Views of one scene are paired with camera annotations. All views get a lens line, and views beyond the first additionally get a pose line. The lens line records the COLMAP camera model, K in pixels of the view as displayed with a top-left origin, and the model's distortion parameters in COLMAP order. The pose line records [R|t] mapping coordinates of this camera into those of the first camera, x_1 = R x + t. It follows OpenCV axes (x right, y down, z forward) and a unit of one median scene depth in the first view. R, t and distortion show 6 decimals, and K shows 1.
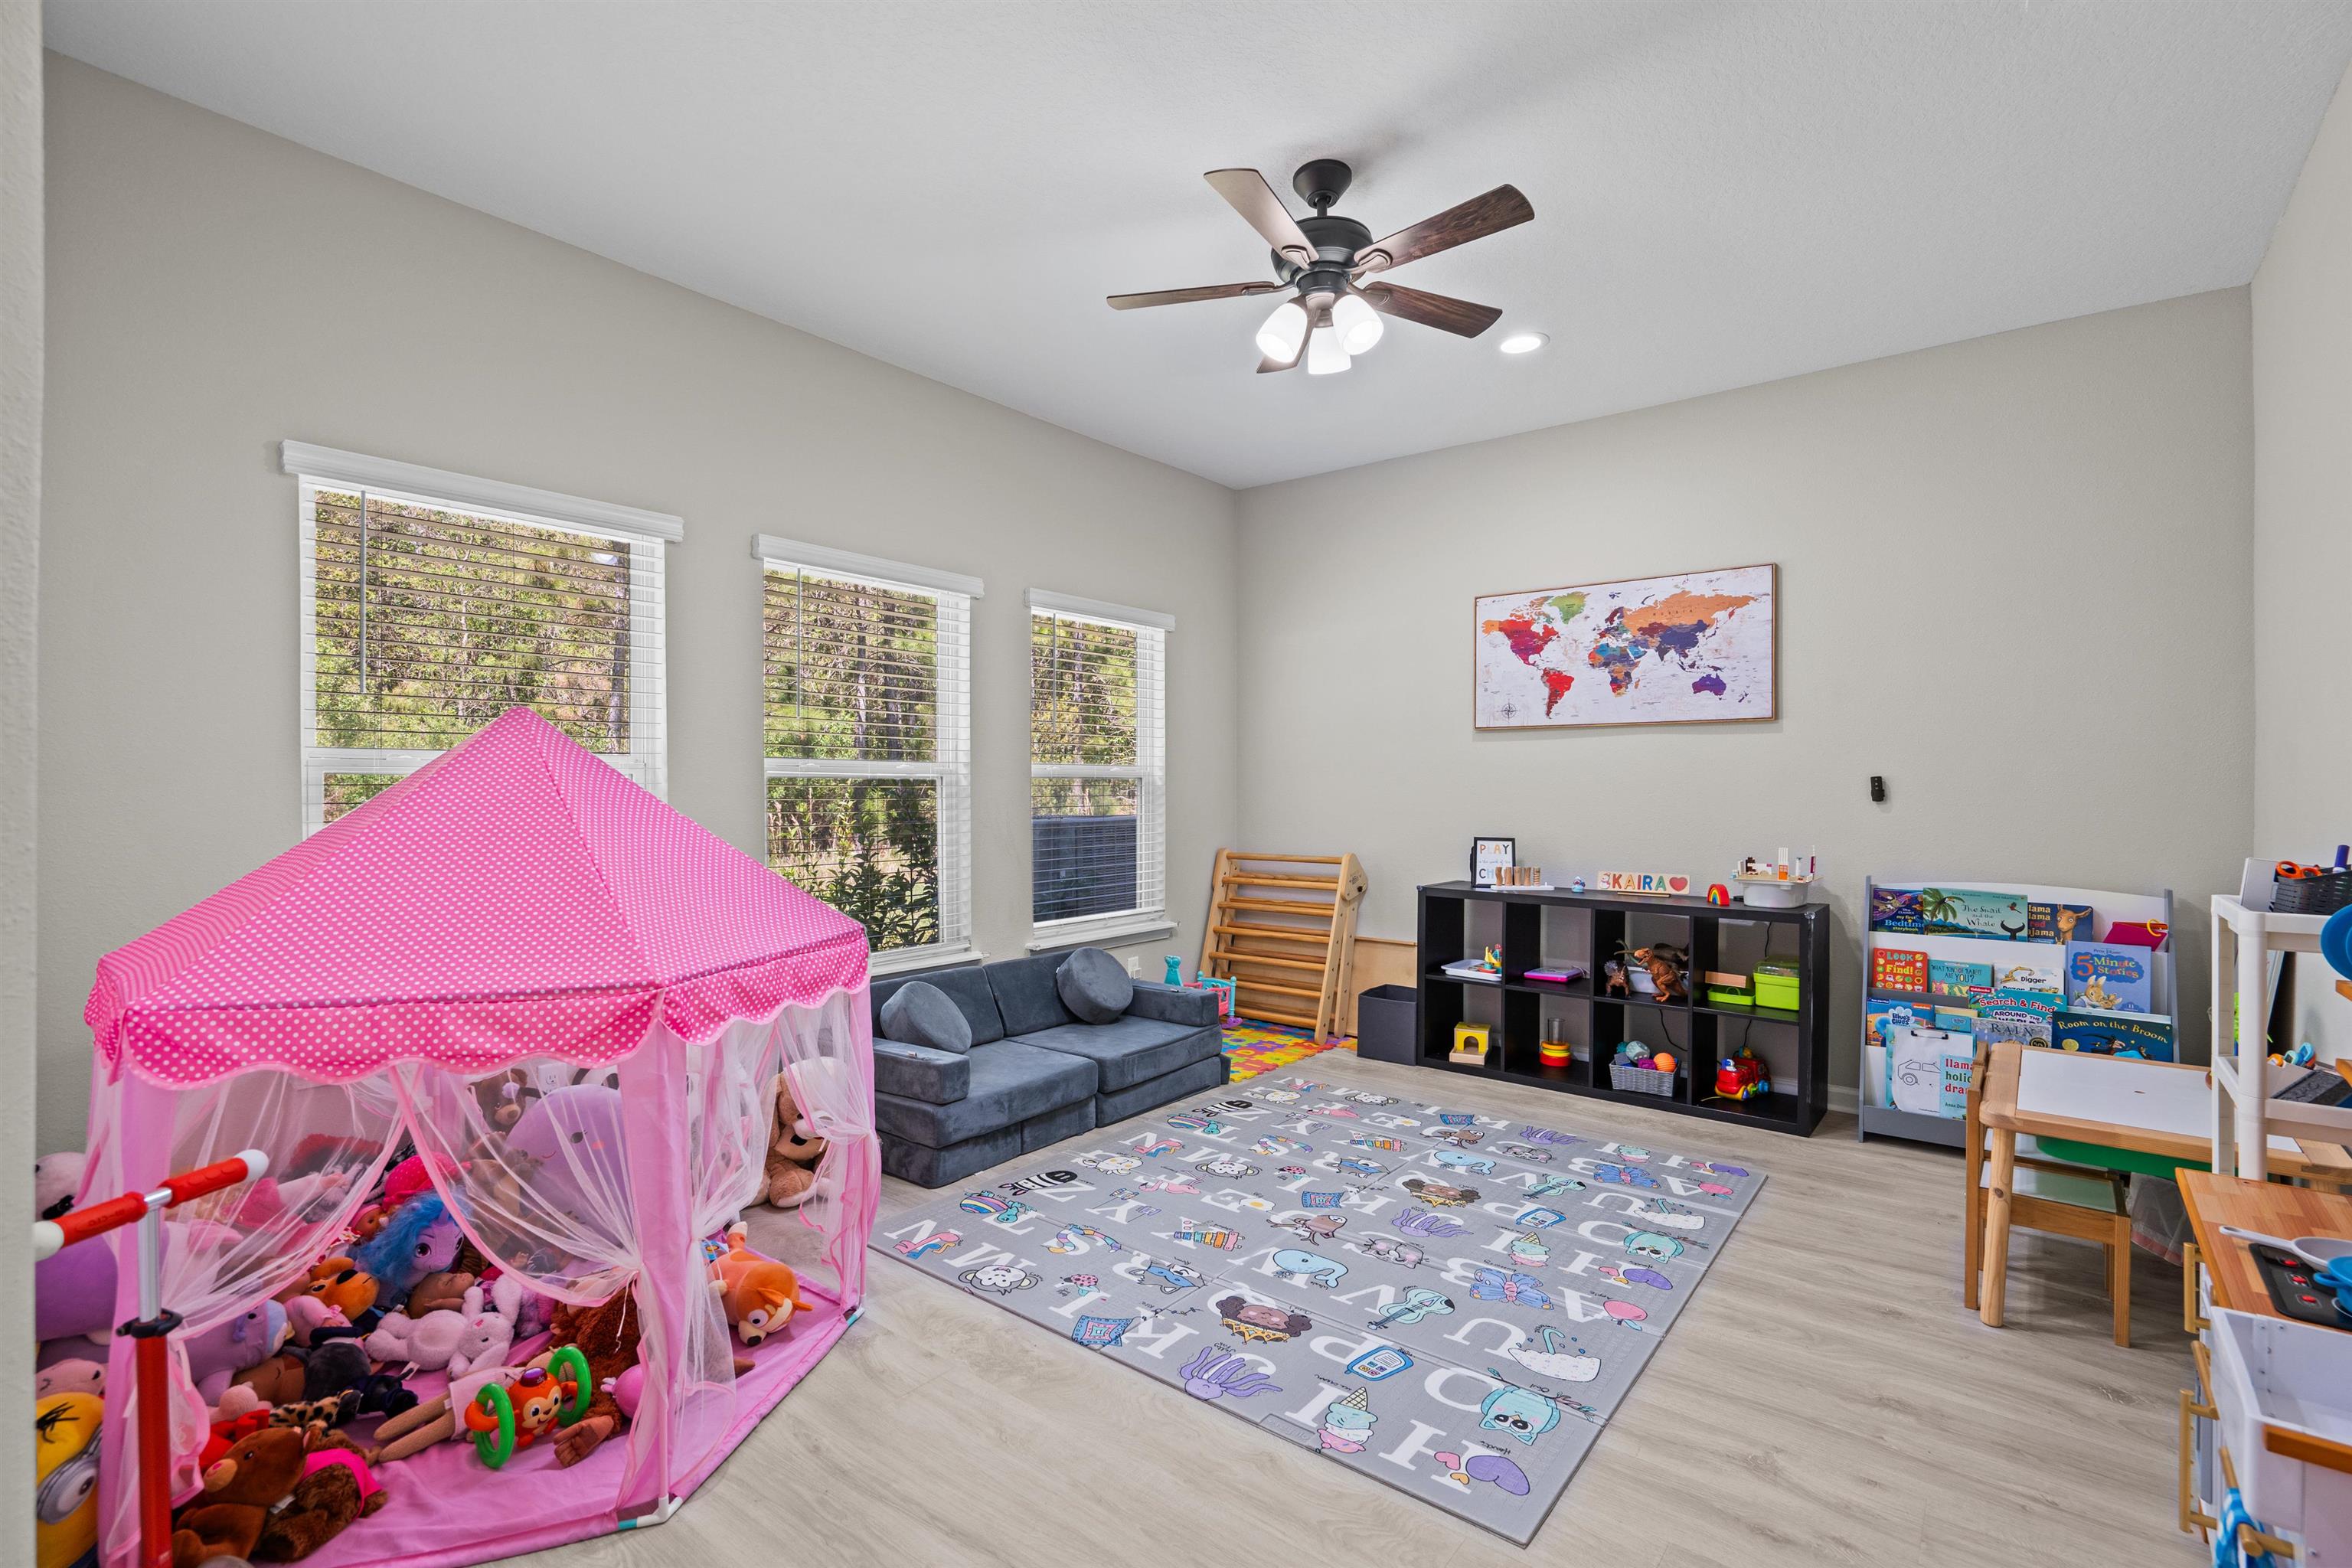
lens RADIAL K [[1077.4, 0, 1188.9], [0, 1077.4, 781.5], [0, 0, 1]] dist [-0.002041, 0.002108]
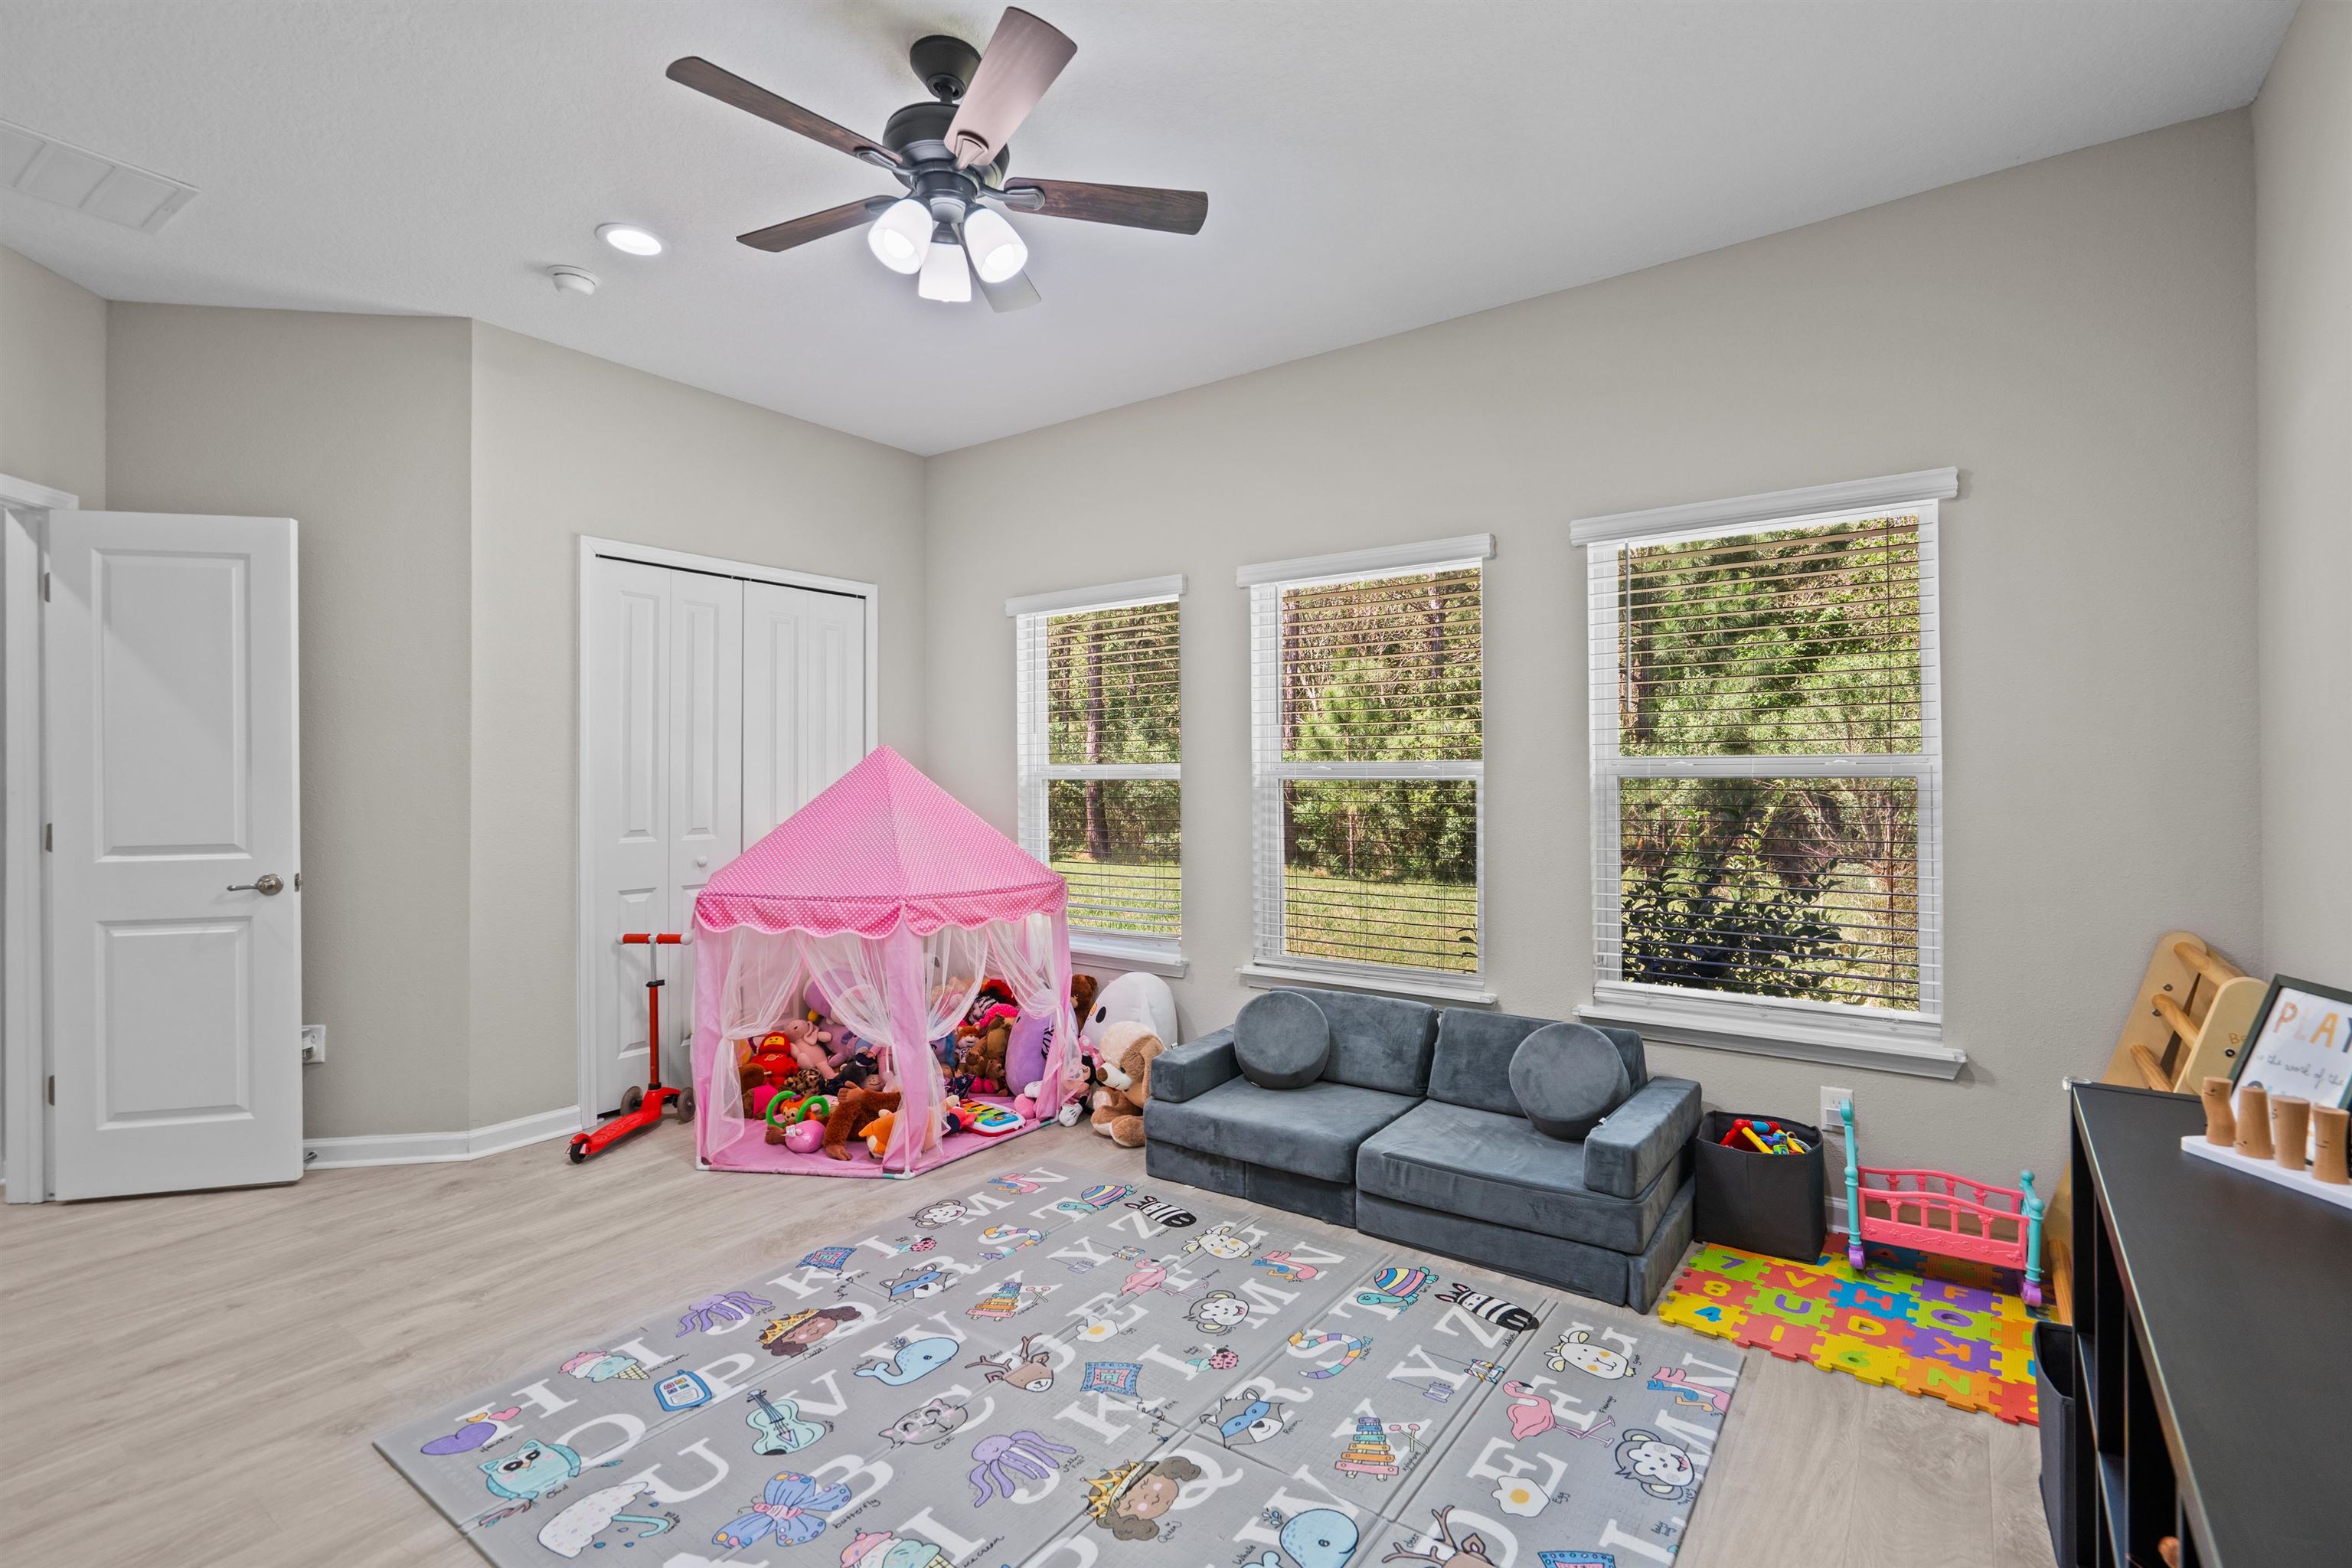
lens RADIAL K [[1077.4, 0, 1183.1], [0, 1077.4, 792.8], [0, 0, 1]] dist [-0.002041, 0.002108]
pose [[0.025509, 0.014703, -0.999566, 0.834834], [0.010996, 0.999827, 0.014988, -0.013713], [0.999614, -0.011374, 0.025343, 1.028097]]
